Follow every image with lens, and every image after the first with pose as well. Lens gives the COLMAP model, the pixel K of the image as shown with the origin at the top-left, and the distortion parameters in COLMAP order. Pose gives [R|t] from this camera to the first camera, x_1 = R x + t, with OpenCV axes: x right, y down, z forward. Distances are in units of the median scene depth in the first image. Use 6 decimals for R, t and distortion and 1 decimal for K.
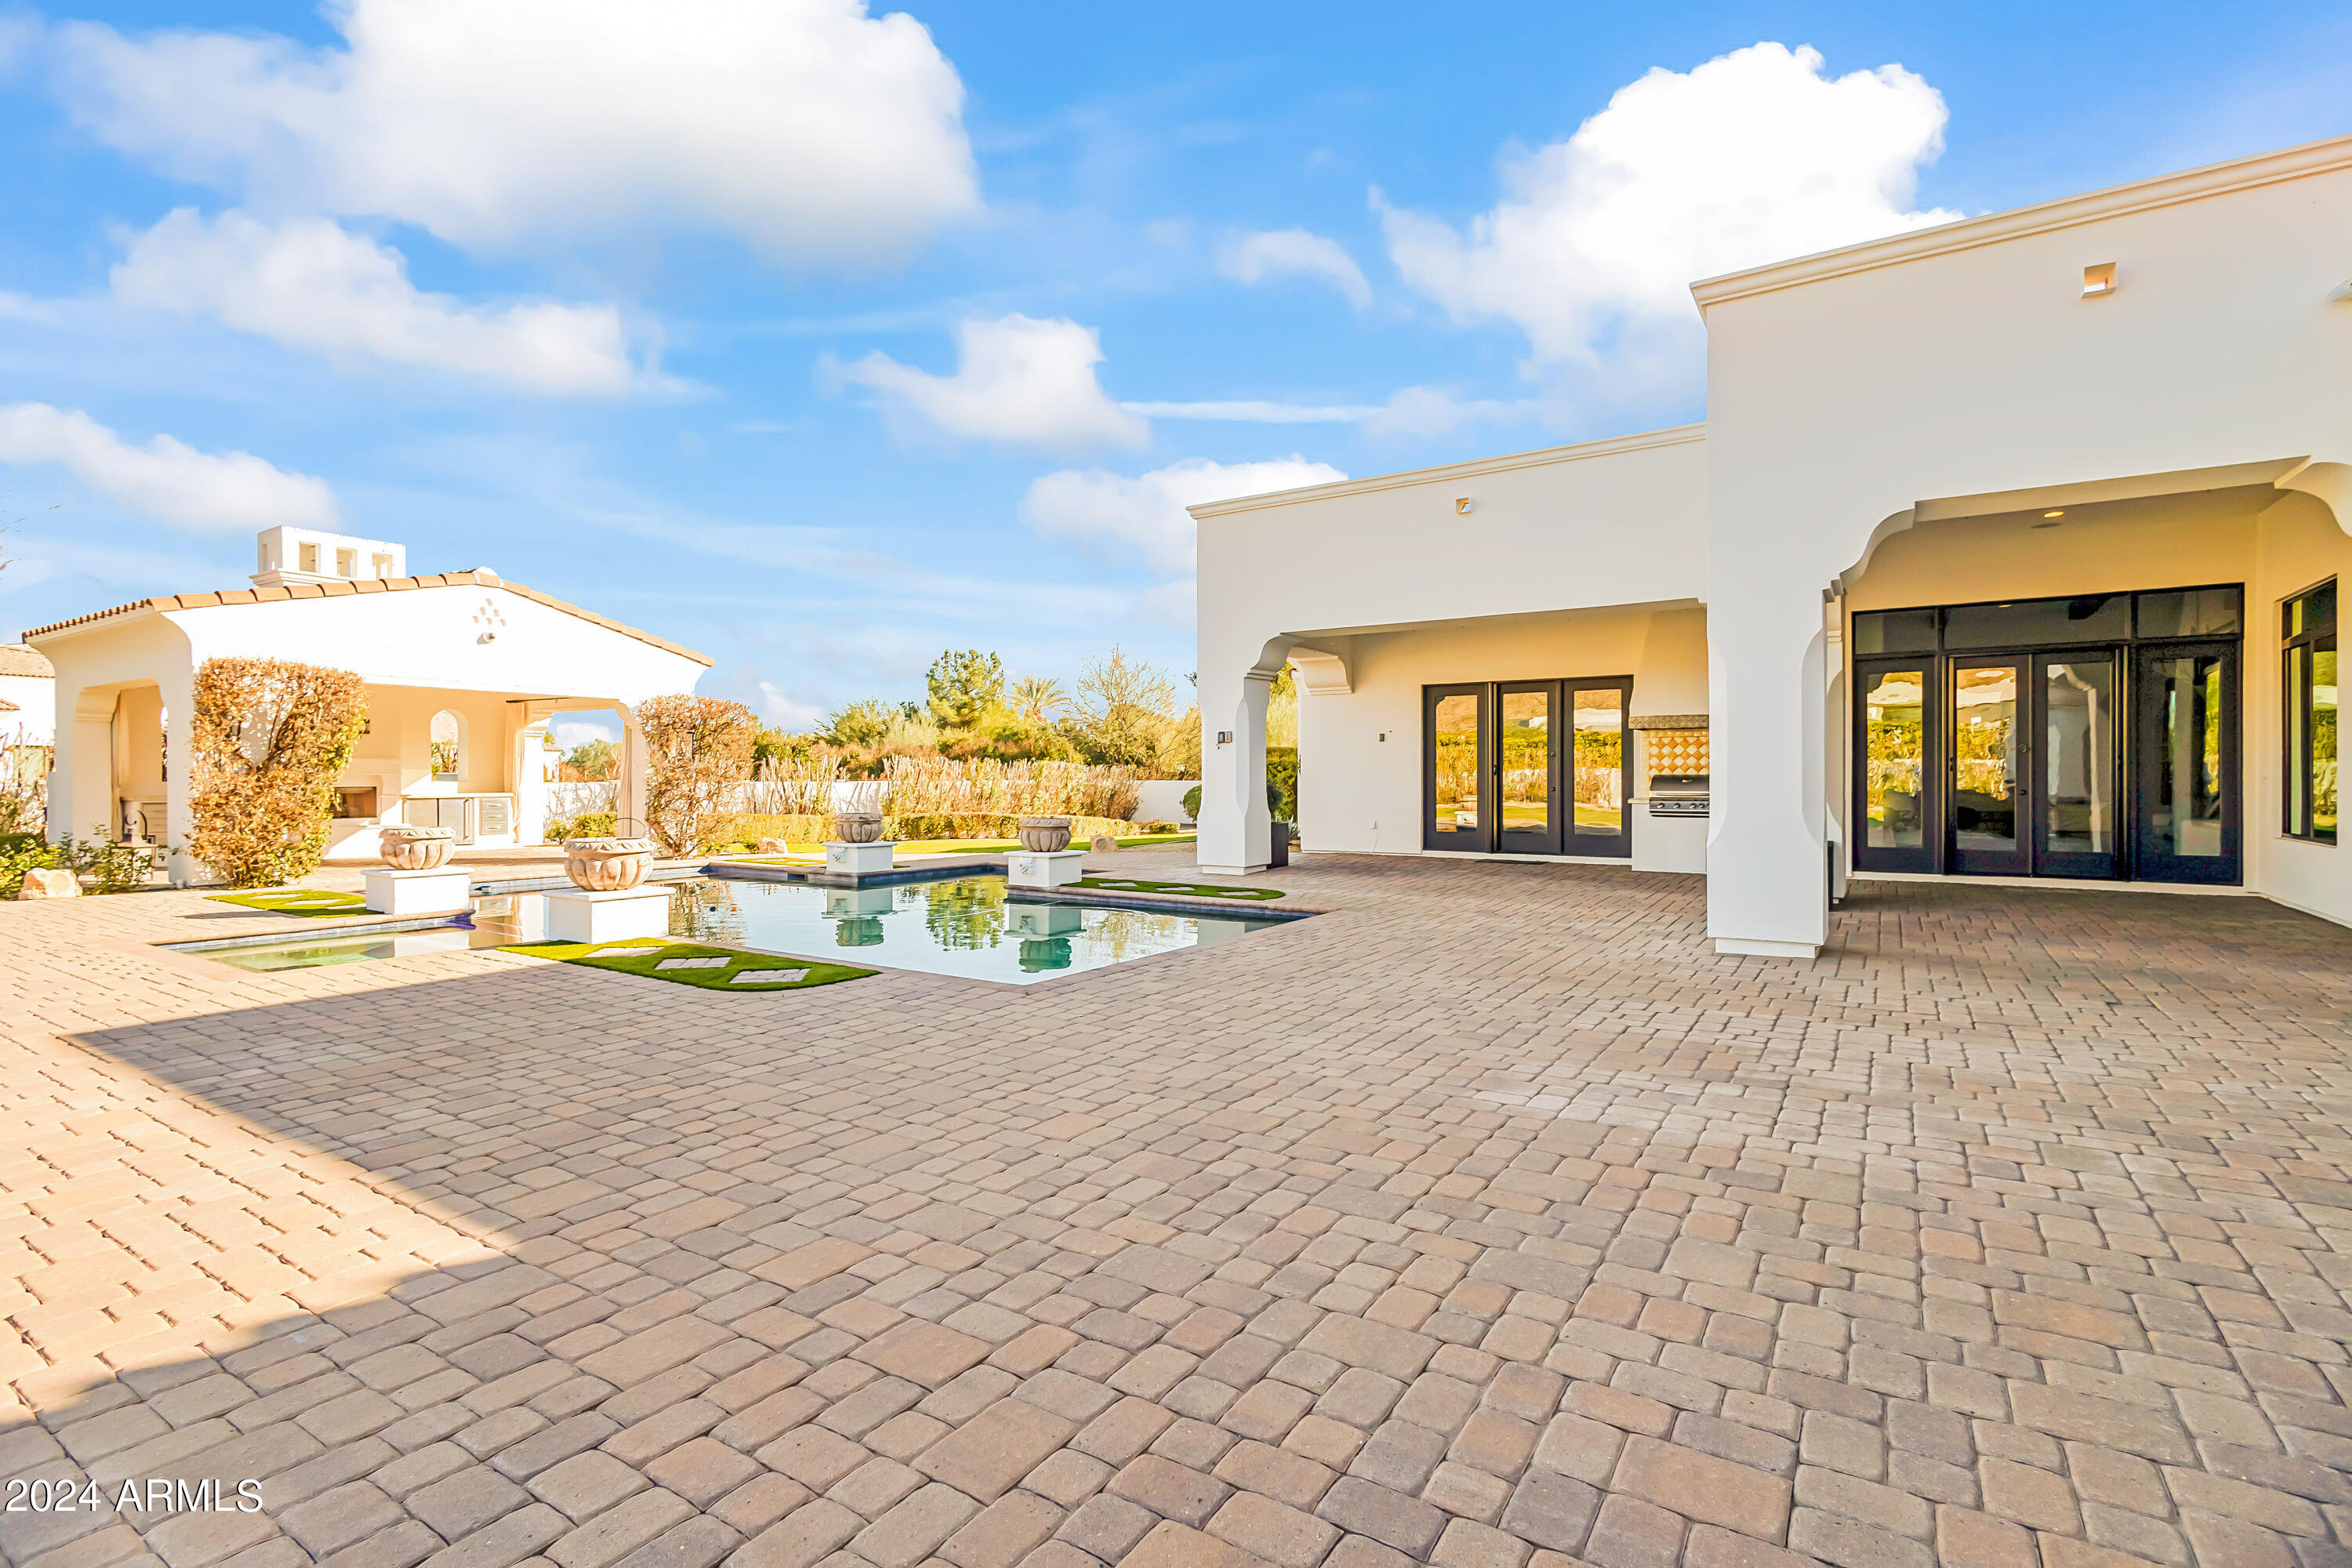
lens RADIAL K [[1078.6, 0, 1166.4], [0, 1078.6, 789.8], [0, 0, 1]] dist [0.004309, 0.000201]
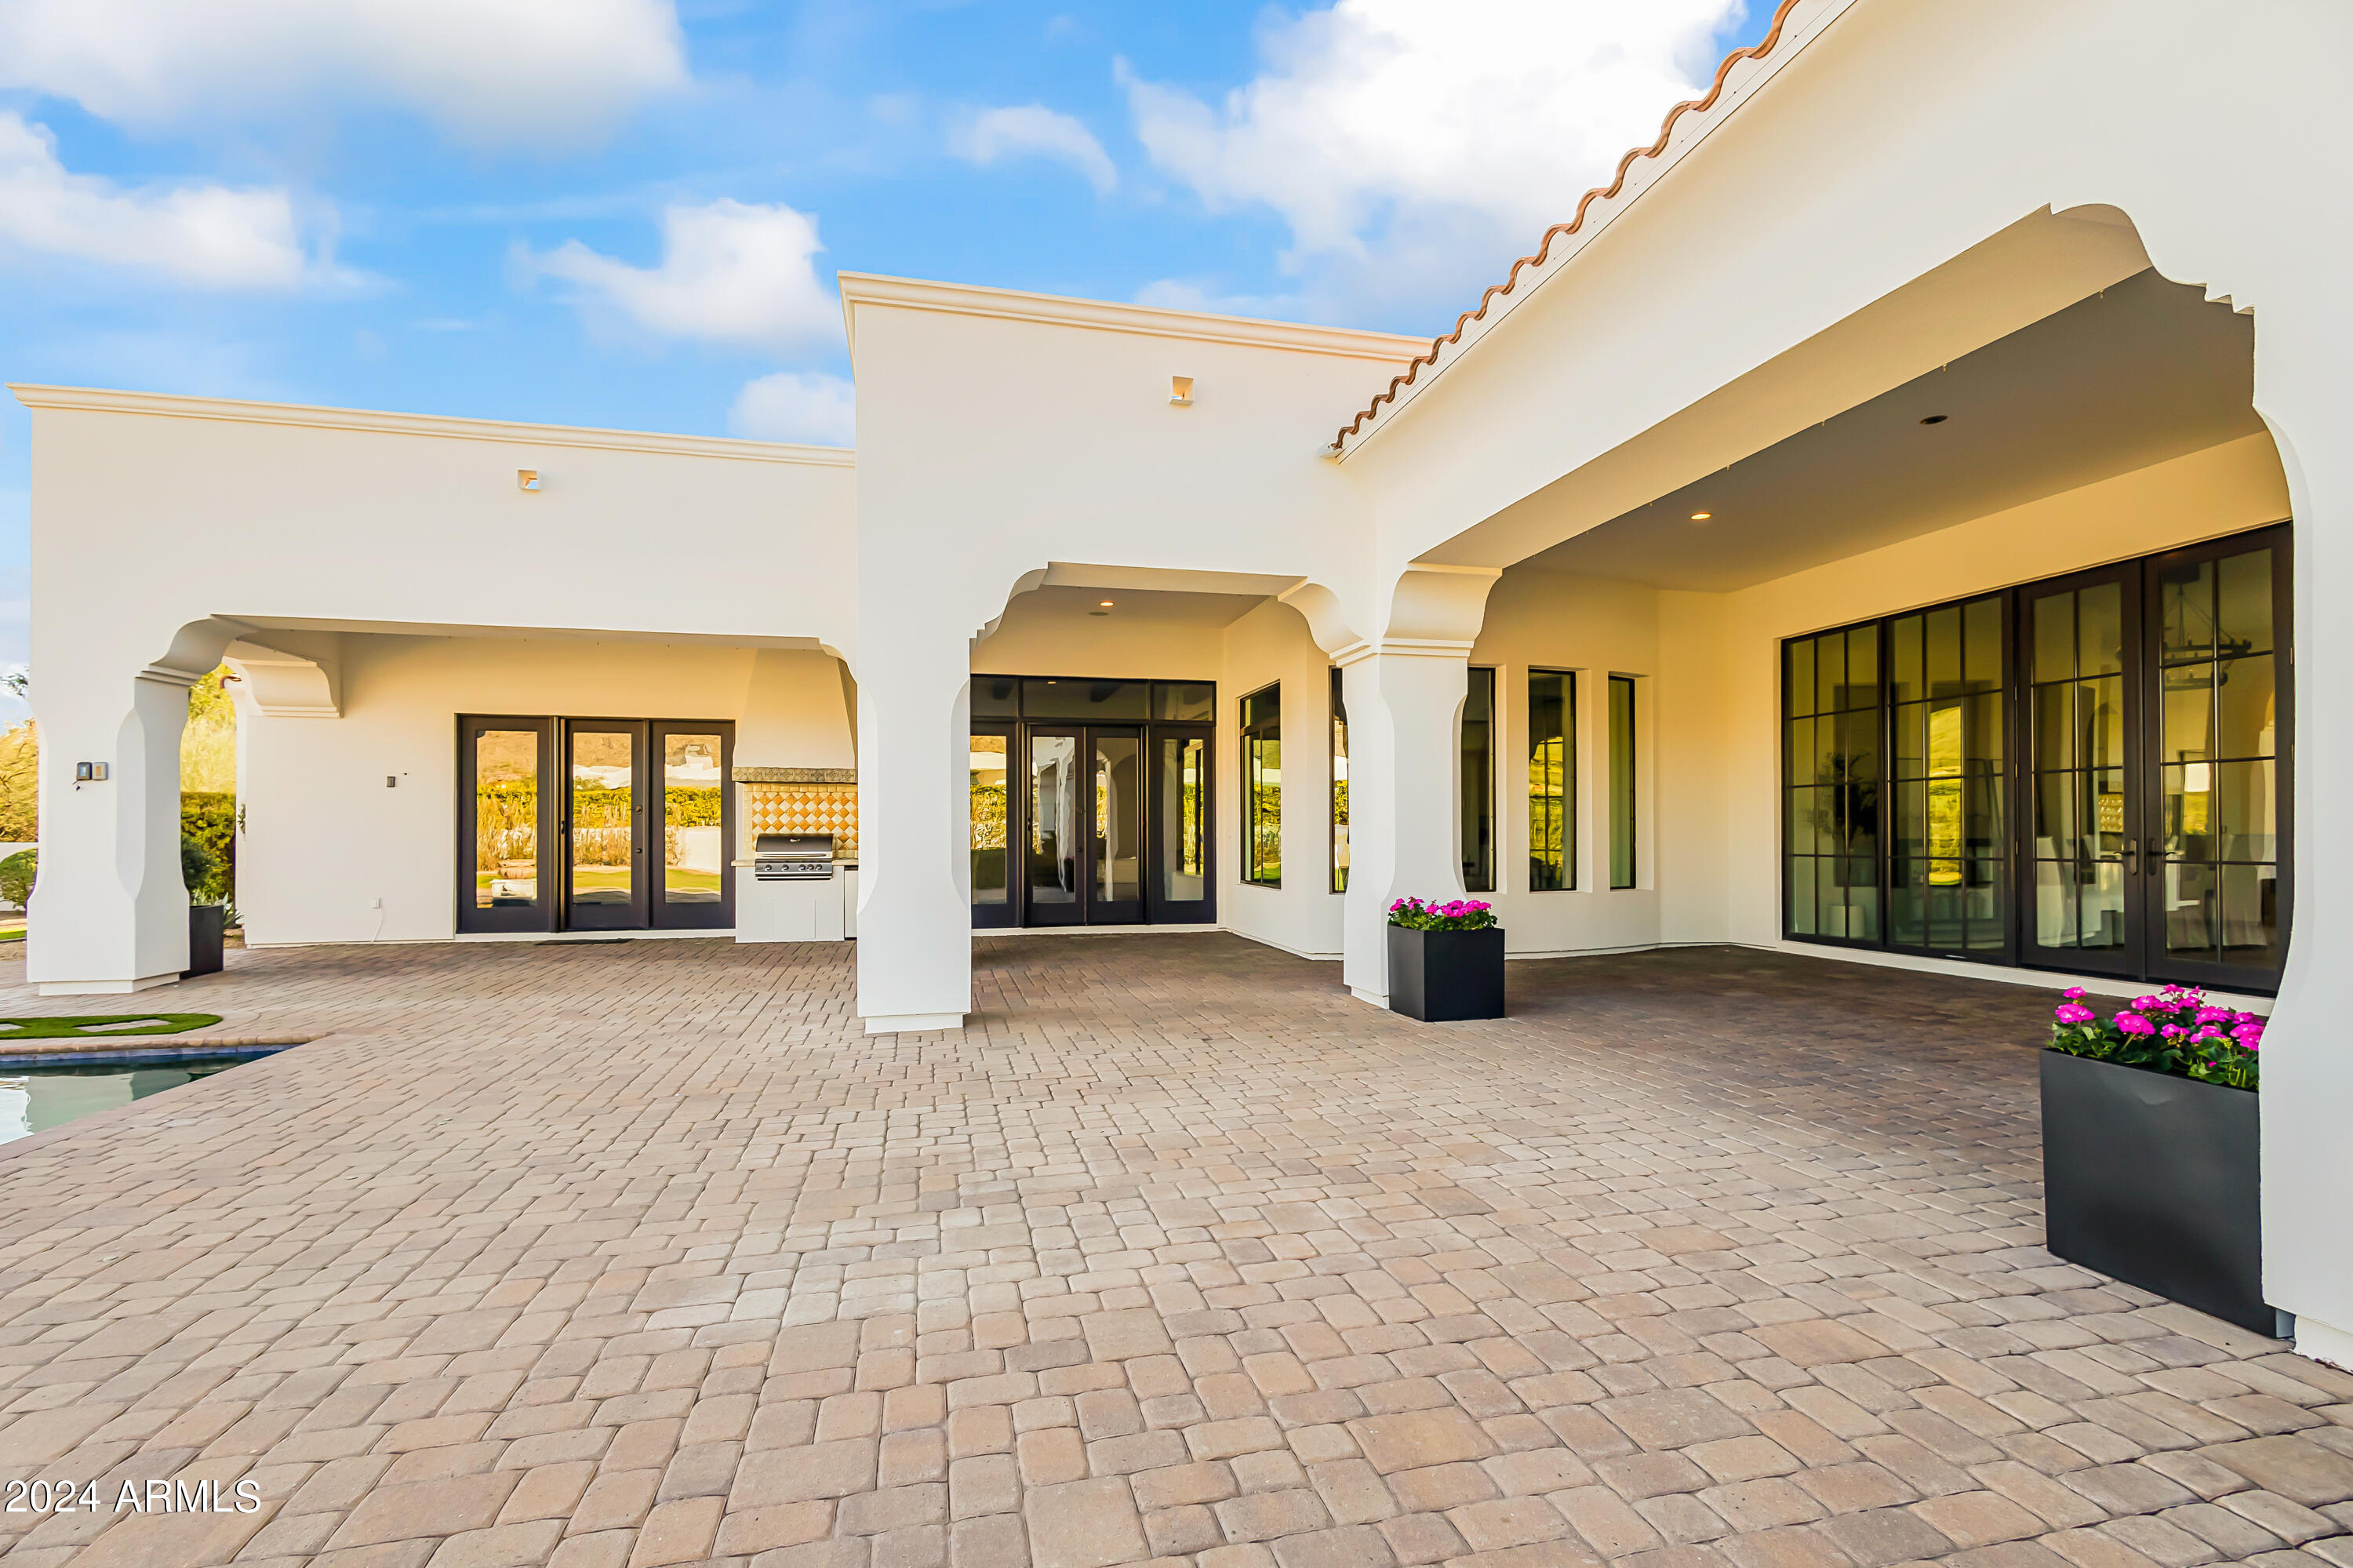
lens RADIAL K [[1146.1, 0, 1182.6], [0, 1146.1, 824.7], [0, 0, 1]] dist [0.008543, -0.001440]
pose [[0.684286, 0.007829, 0.729172, 0.000231], [0.008785, 0.999781, -0.018978, -0.000203], [-0.729161, 0.019392, 0.684068, 0.104889]]
